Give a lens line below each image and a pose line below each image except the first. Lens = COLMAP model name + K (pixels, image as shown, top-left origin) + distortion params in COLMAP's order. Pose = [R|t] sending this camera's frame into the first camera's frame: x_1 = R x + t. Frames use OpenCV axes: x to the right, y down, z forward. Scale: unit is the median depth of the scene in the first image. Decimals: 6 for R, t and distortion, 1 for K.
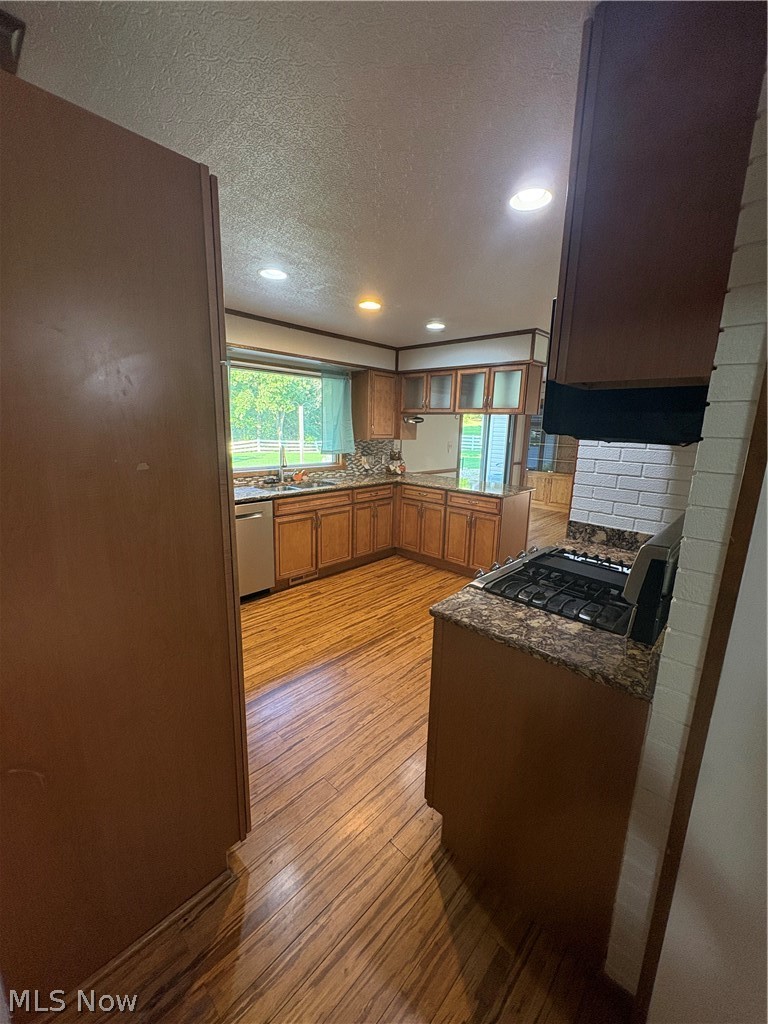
lens RADIAL K [[407.9, 0, 384.1], [0, 407.9, 510.4], [0, 0, 1]] dist [0.000588, 0.000551]
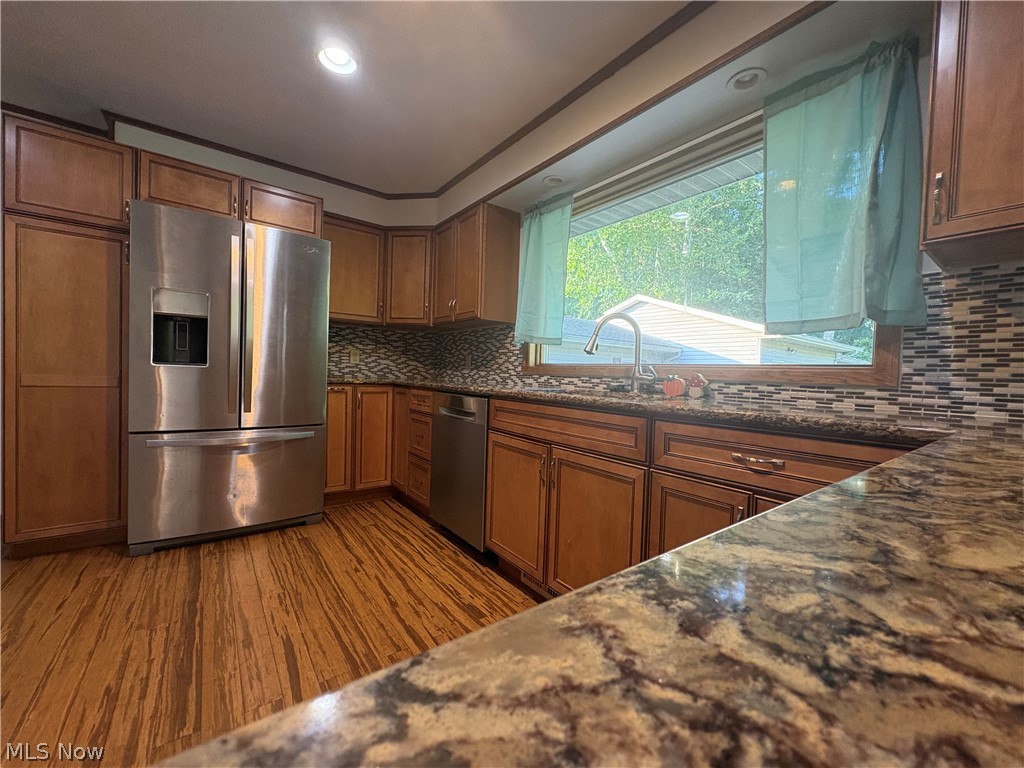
lens RADIAL K [[407.9, 0, 513.5], [0, 407.9, 383.8], [0, 0, 1]] dist [0.000588, 0.000551]
pose [[-0.171608, -0.004303, -0.985156, 0.276397], [-0.237652, 0.970639, 0.037158, -0.070766], [0.956071, 0.240500, -0.167592, 1.047601]]
